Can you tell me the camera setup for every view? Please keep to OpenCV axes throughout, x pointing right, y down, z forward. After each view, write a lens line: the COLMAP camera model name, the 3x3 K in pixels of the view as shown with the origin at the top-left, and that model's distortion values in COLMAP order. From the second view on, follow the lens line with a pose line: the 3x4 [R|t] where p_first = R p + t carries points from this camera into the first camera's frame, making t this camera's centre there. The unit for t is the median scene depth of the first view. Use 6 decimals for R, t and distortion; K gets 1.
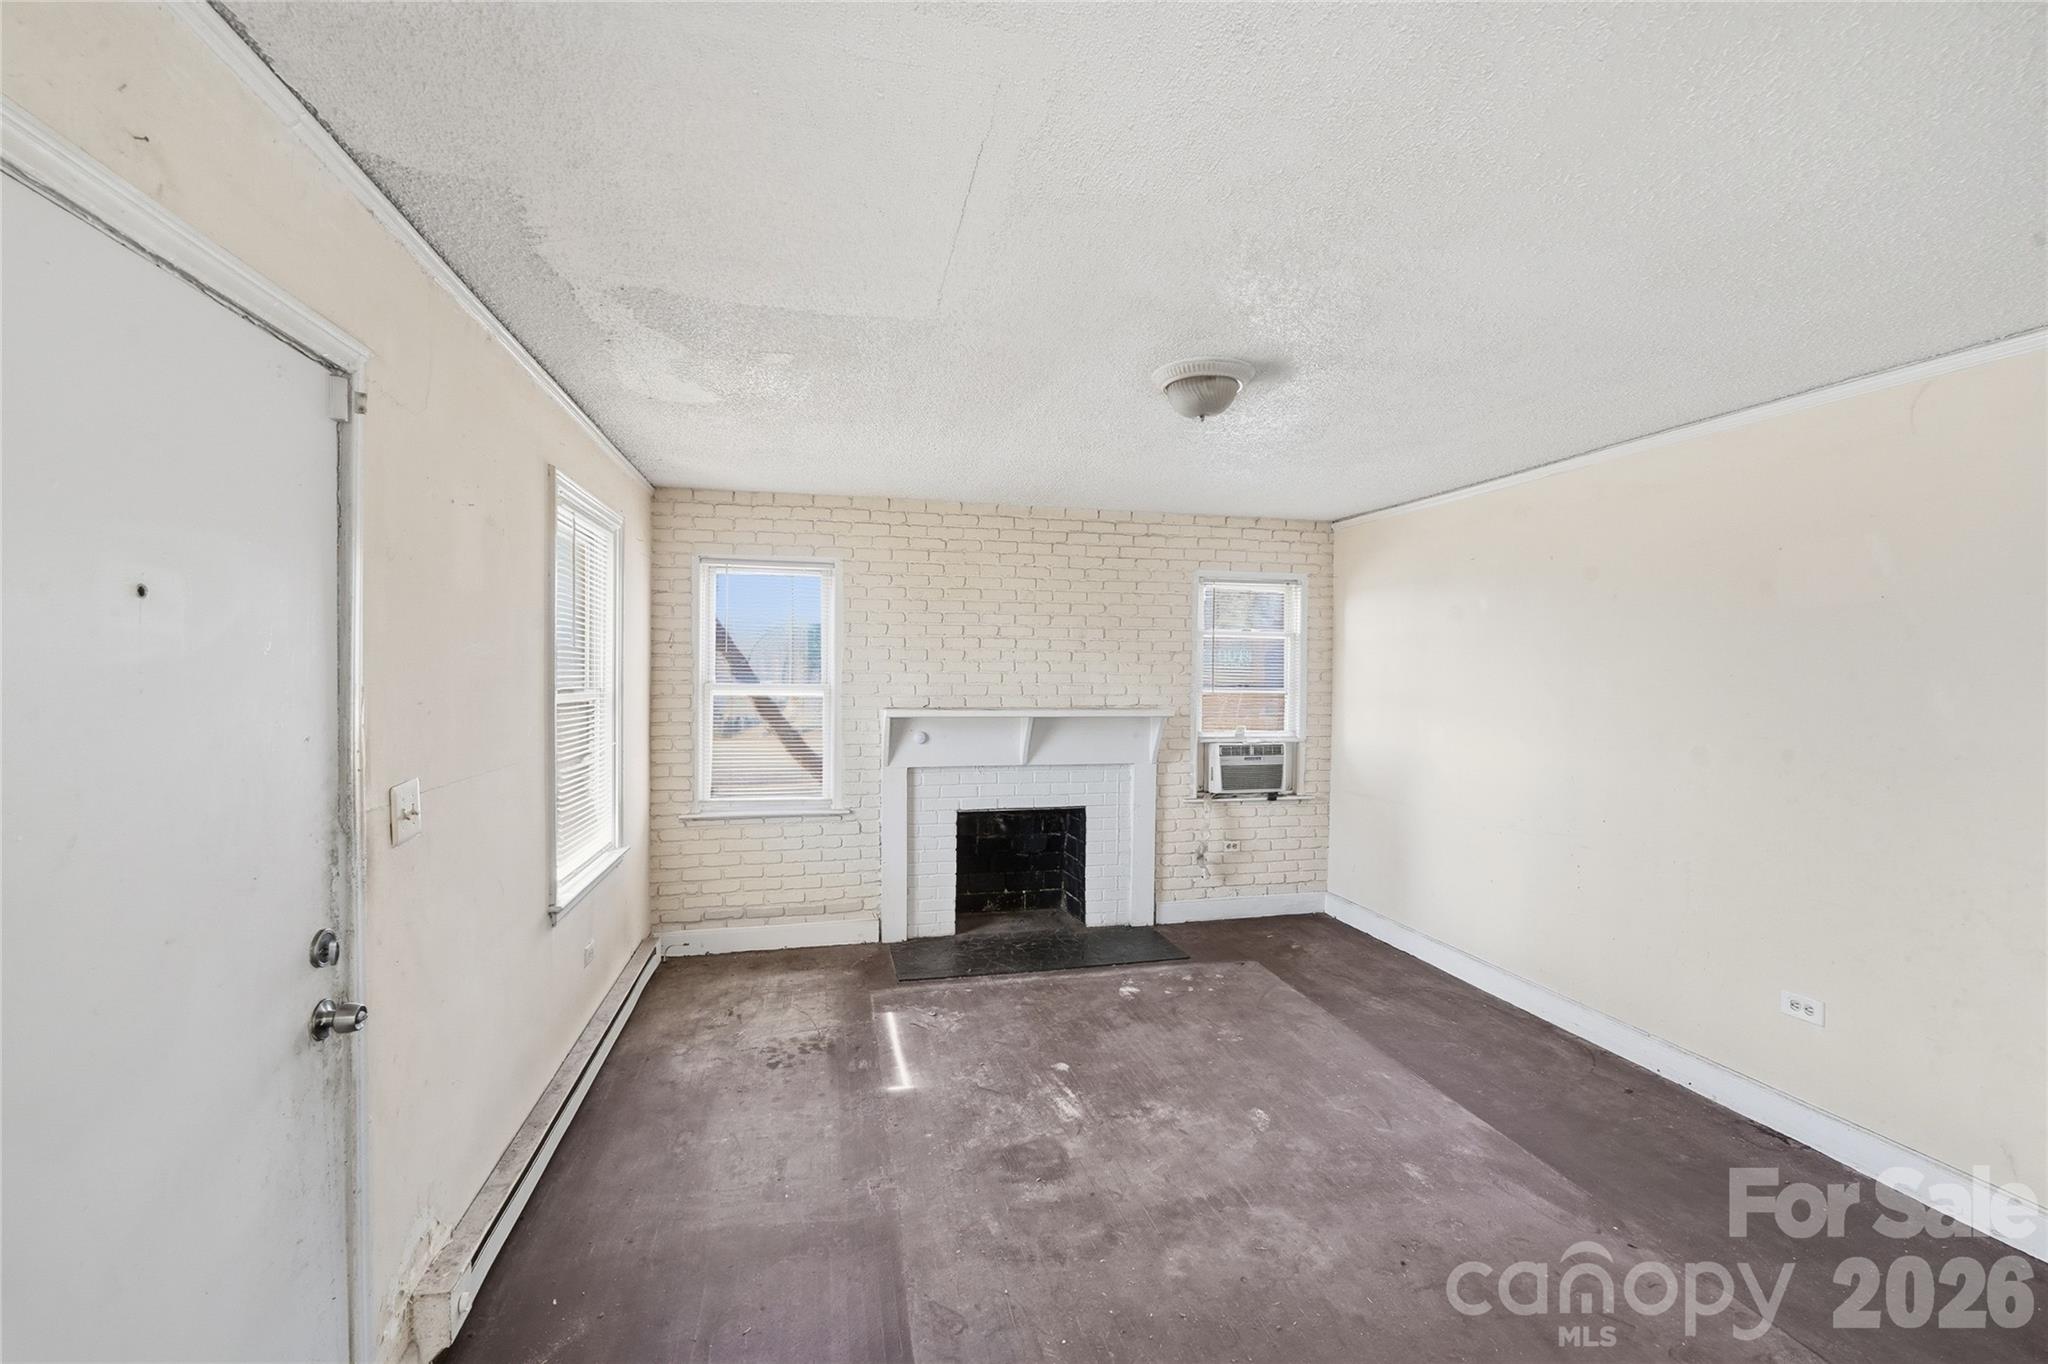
lens RADIAL K [[839.1, 0, 1015.4], [0, 839.1, 688.6], [0, 0, 1]] dist [-0.010623, -0.000141]
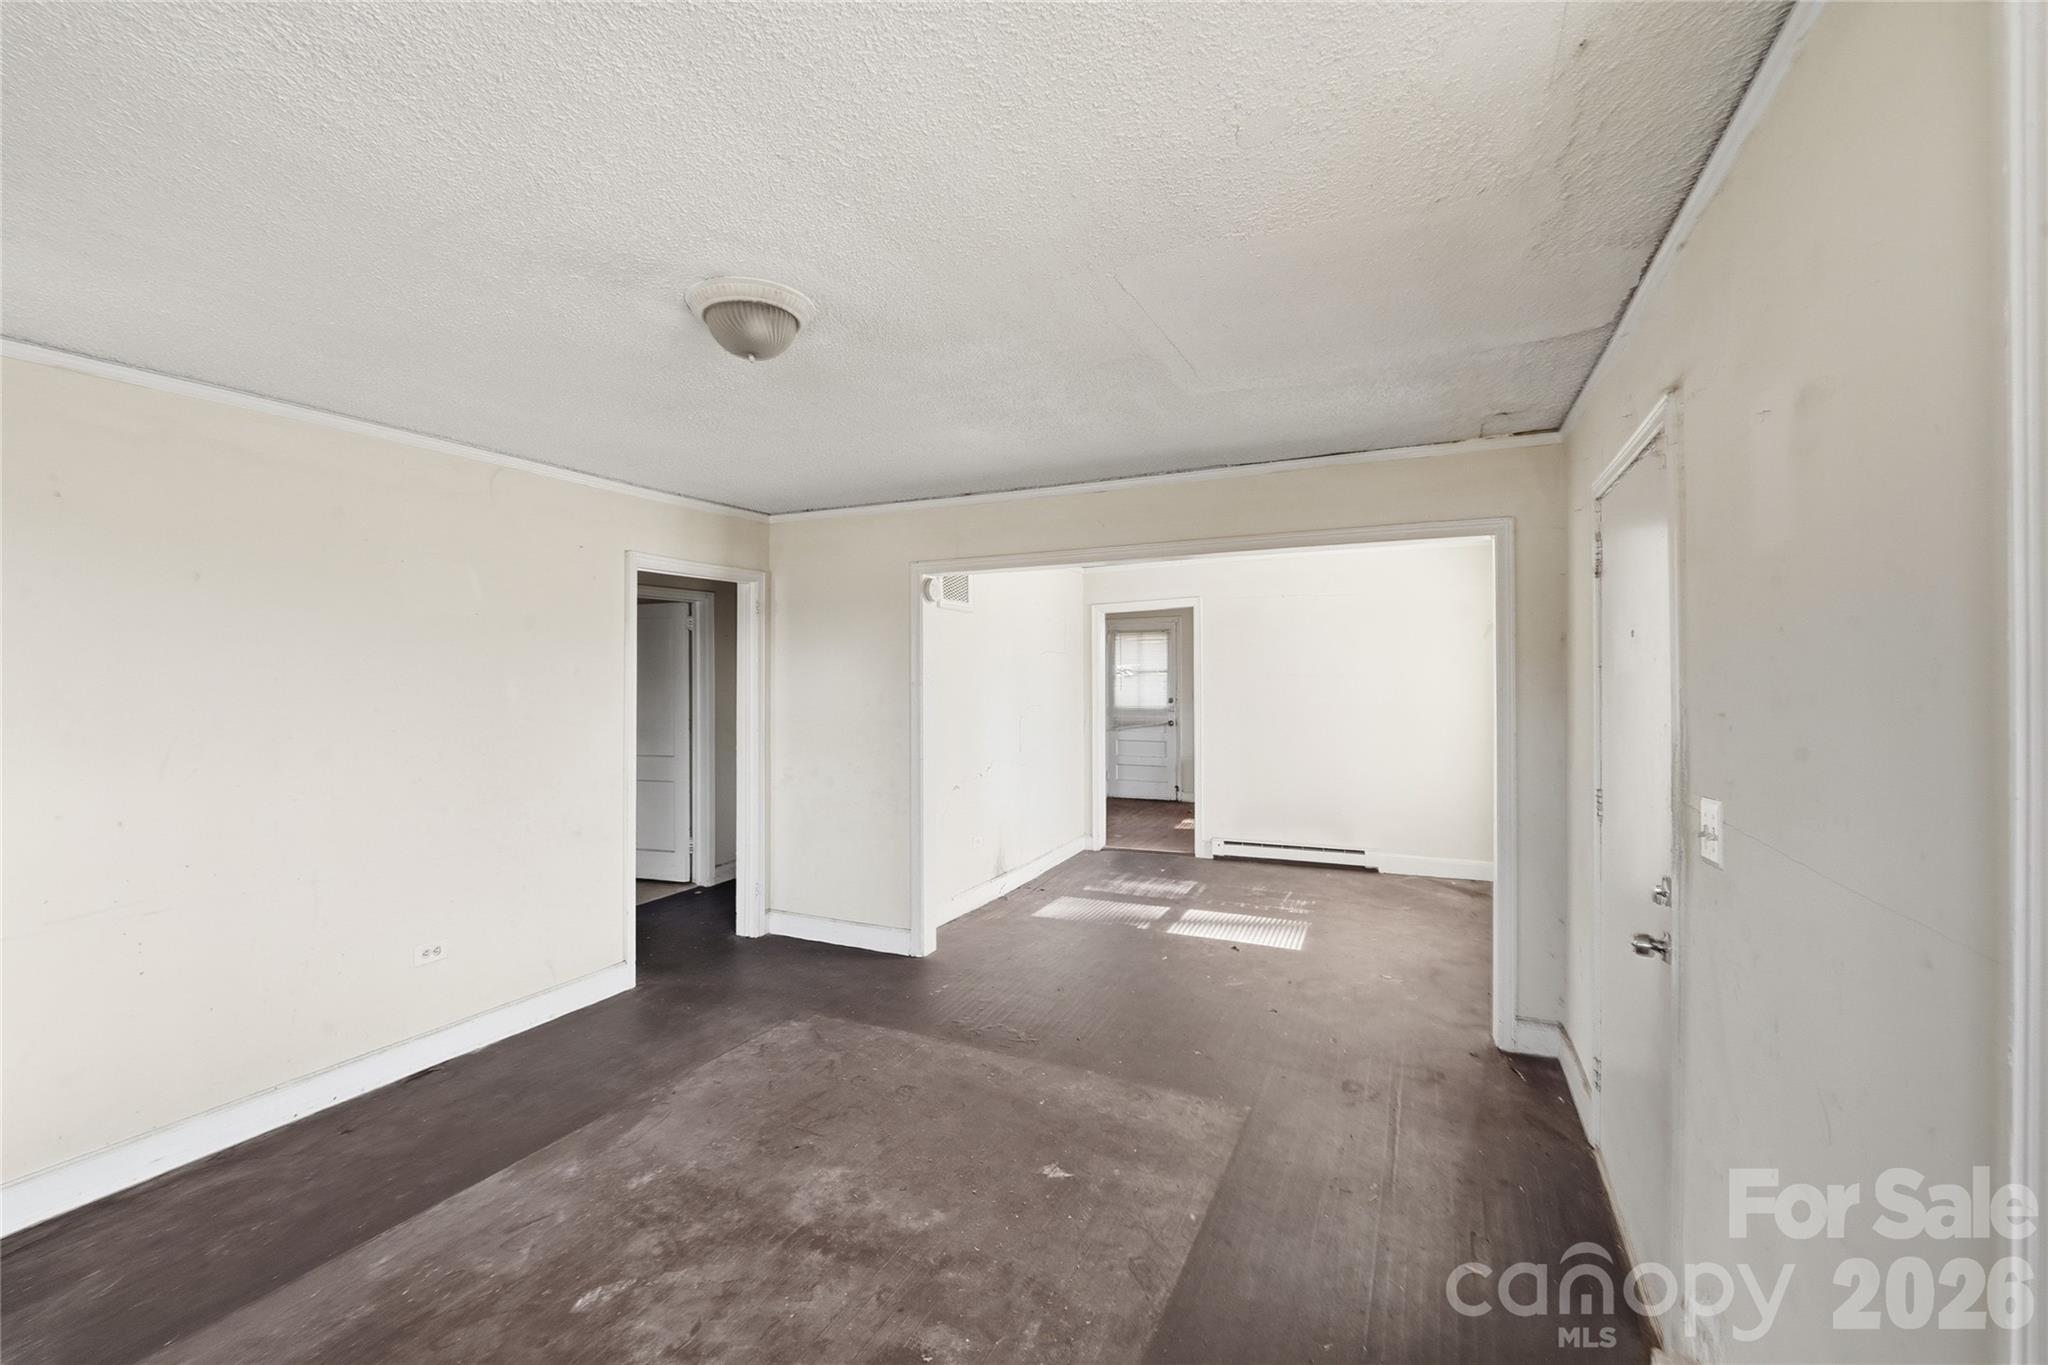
lens RADIAL K [[853.7, 0, 1023.7], [0, 853.7, 668.4], [0, 0, 1]] dist [-0.000246, -0.000143]
pose [[-0.780929, -0.002949, 0.624613, -0.311478], [0.011589, 0.999748, 0.019208, -0.023271], [-0.624512, 0.022239, -0.780698, 0.930974]]
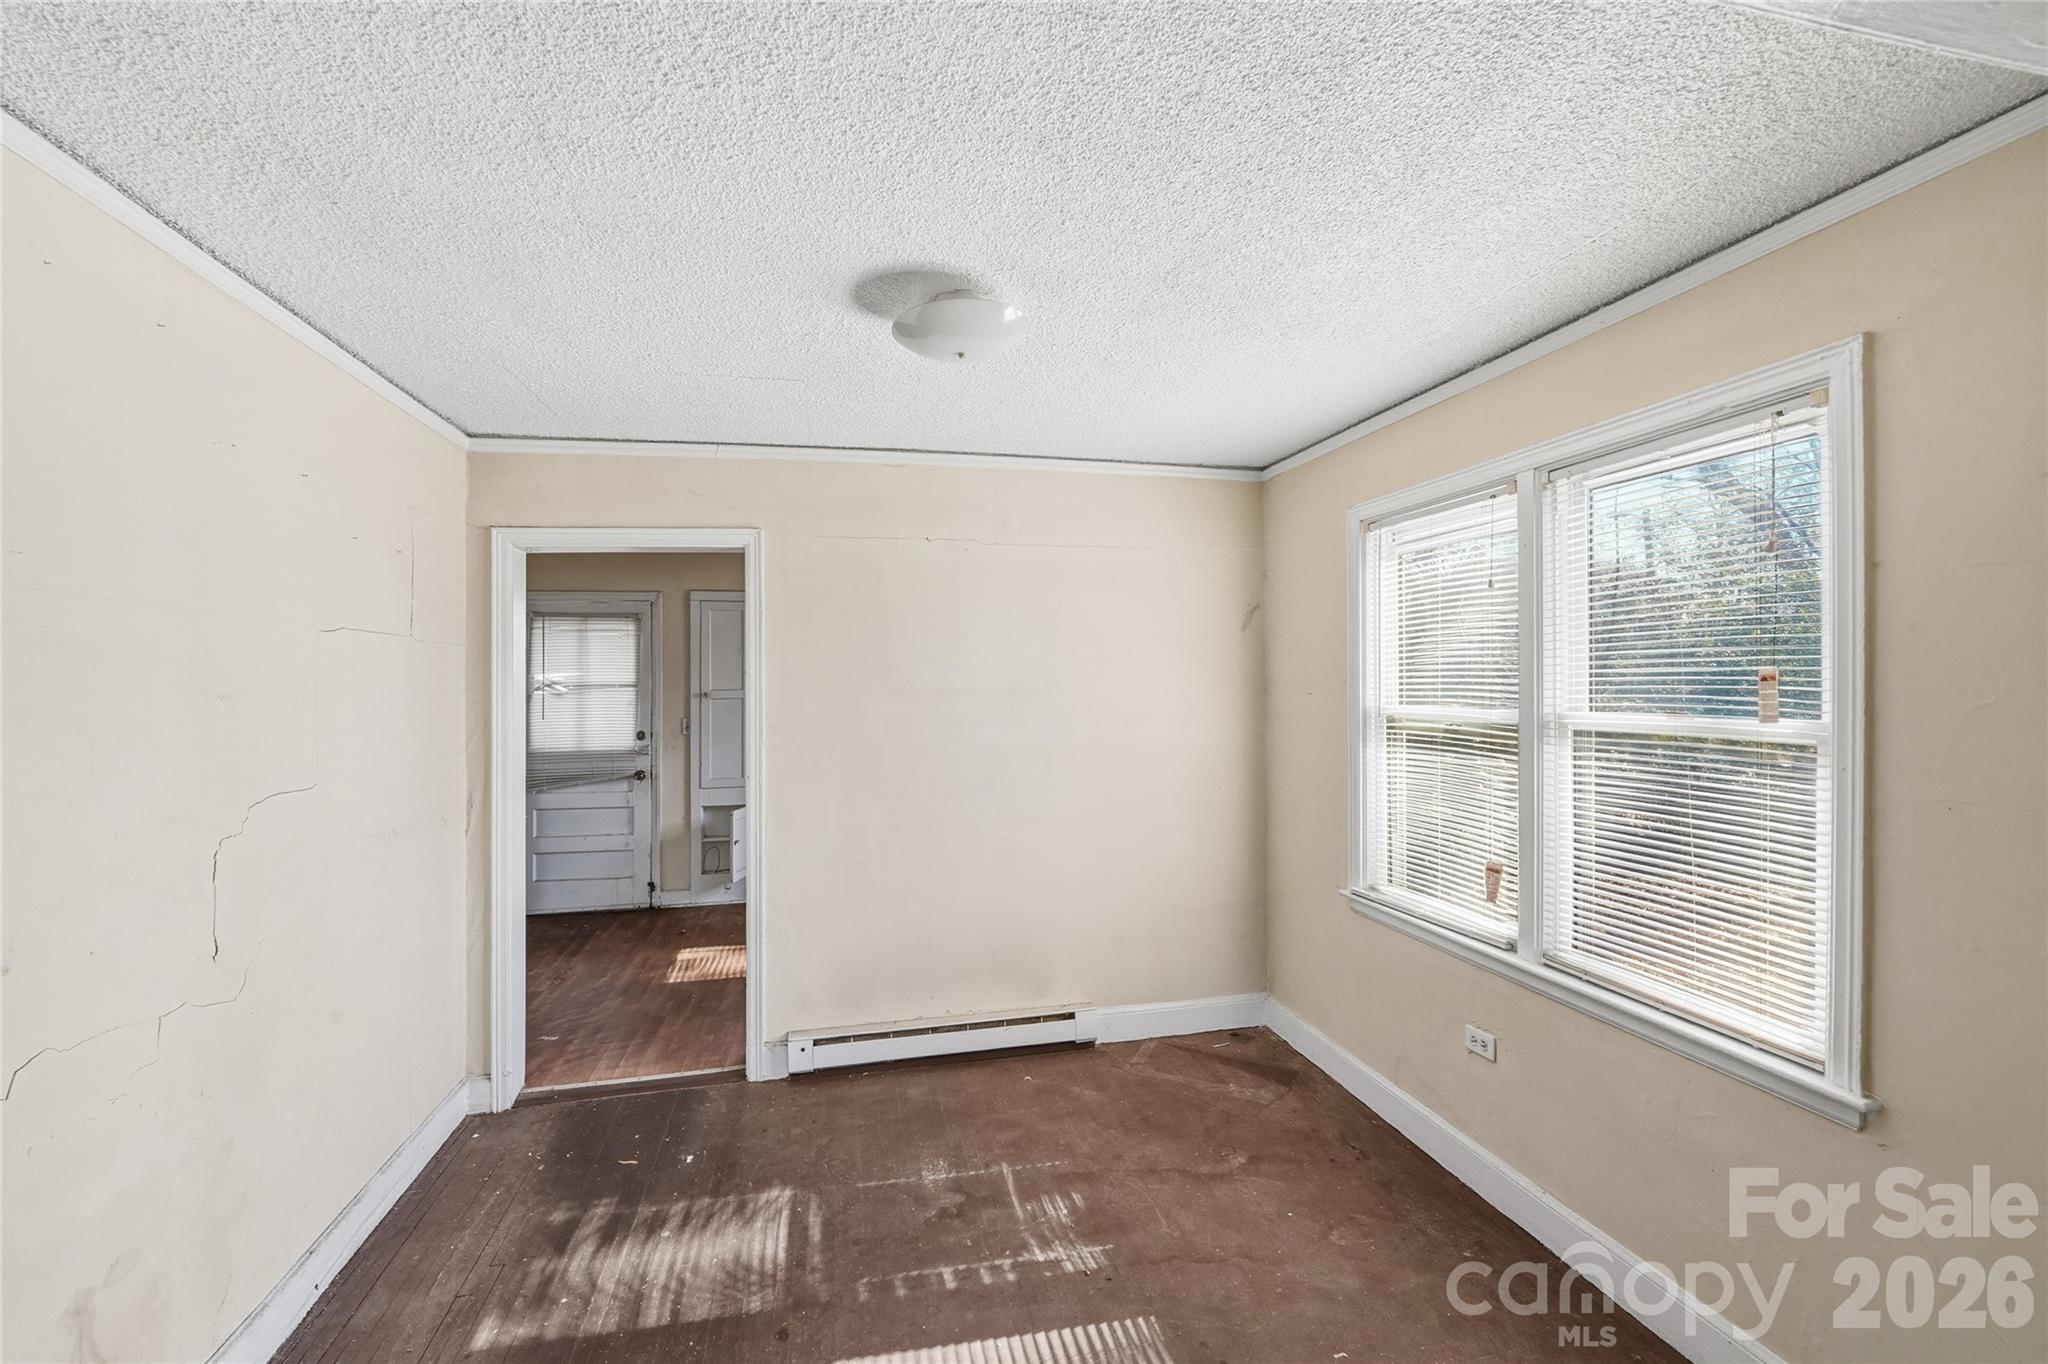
lens RADIAL K [[842.7, 0, 1014.5], [0, 842.7, 682.7], [0, 0, 1]] dist [-0.011121, -0.000359]
pose [[-0.999753, -0.007652, 0.020877, 0.218956], [-0.007279, 0.999813, 0.017894, 0.001435], [-0.021010, 0.017738, -0.999622, 0.172290]]
